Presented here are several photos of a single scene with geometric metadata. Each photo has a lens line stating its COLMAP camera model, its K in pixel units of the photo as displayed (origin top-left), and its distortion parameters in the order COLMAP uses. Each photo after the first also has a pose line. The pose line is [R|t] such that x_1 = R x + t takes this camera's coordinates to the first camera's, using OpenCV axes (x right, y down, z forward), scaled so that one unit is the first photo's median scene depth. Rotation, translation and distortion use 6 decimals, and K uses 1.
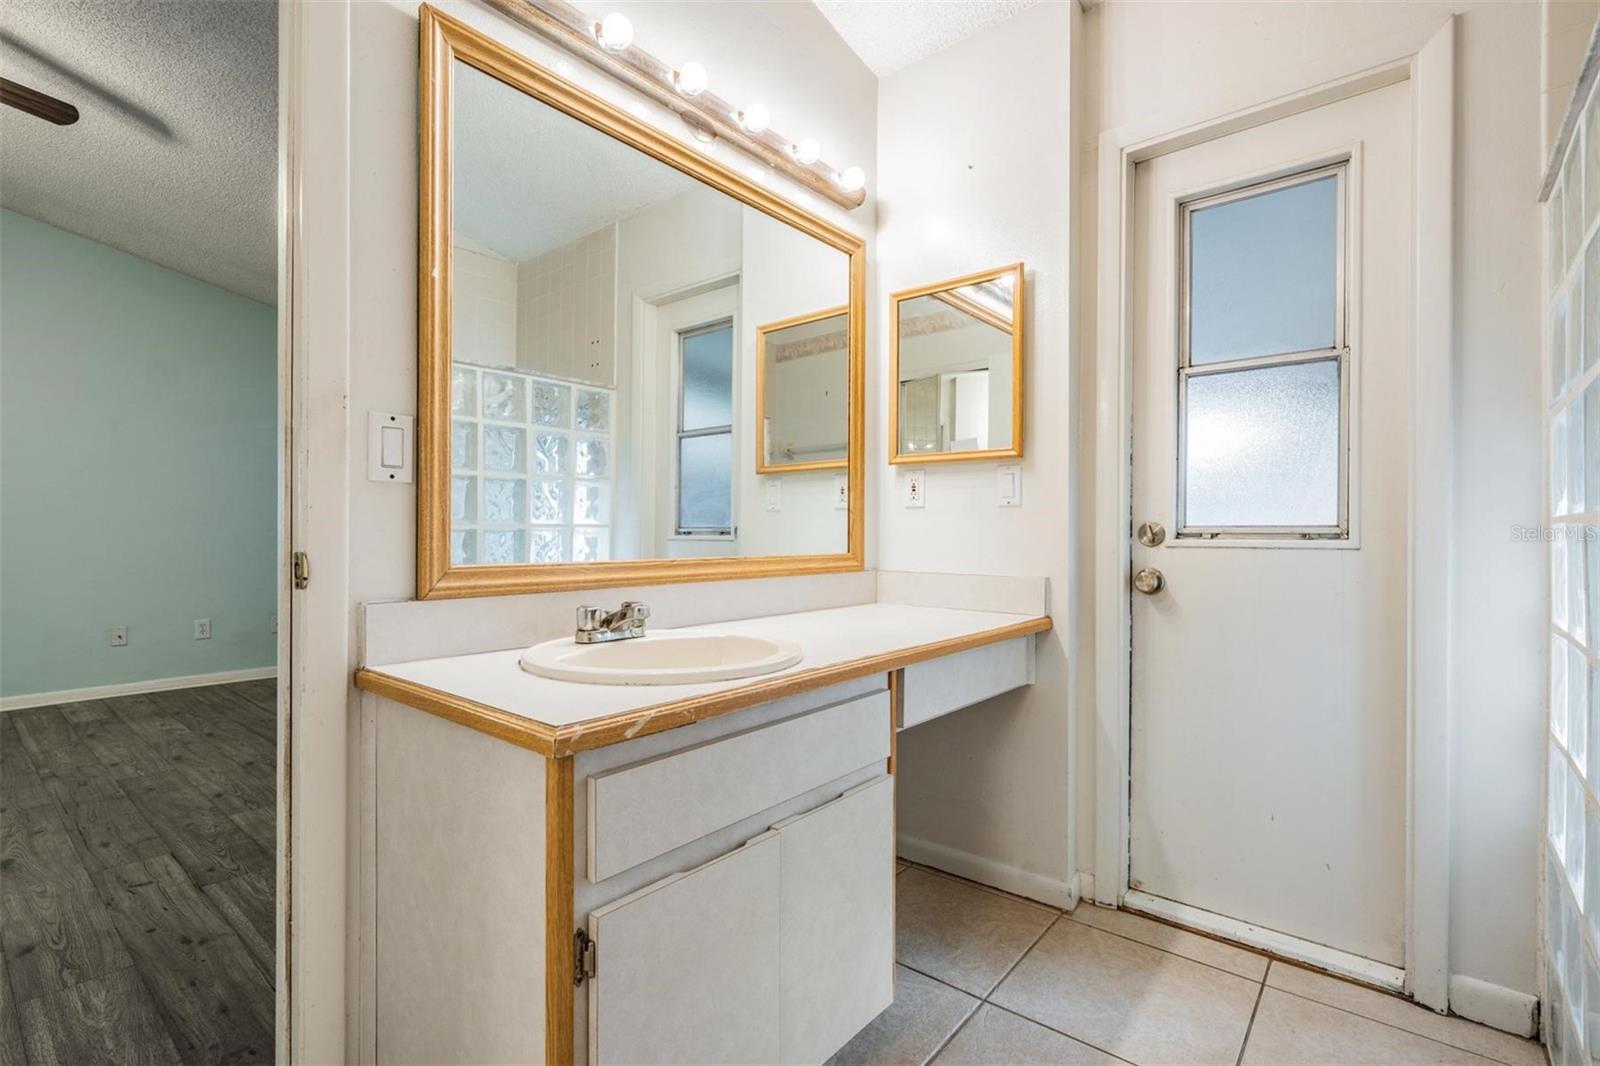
lens RADIAL K [[728.6, 0, 799.8], [0, 728.6, 529.3], [0, 0, 1]] dist [0.002207, 0.001418]
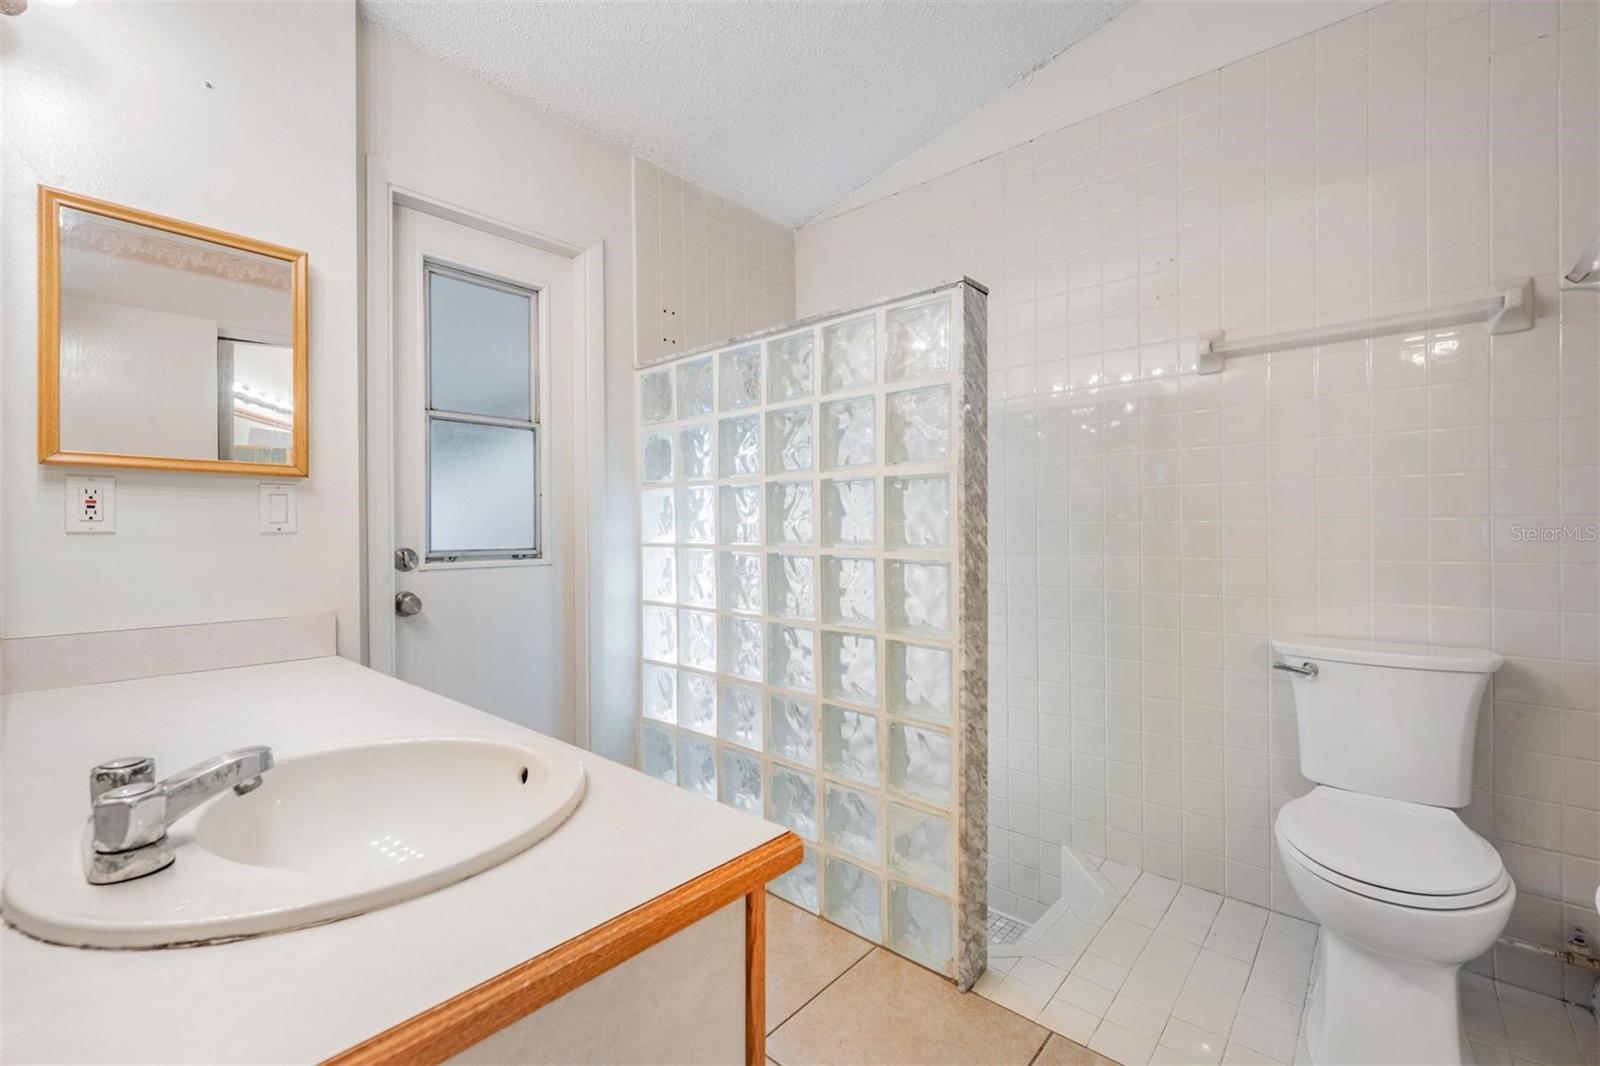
lens RADIAL K [[685.2, 0, 797.9], [0, 685.2, 533.1], [0, 0, 1]] dist [0.000228, 0.000075]
pose [[0.034105, -0.005960, 0.999401, -0.508733], [0.001388, 0.999982, 0.005916, -0.037774], [-0.999417, 0.001185, 0.034112, 0.401635]]
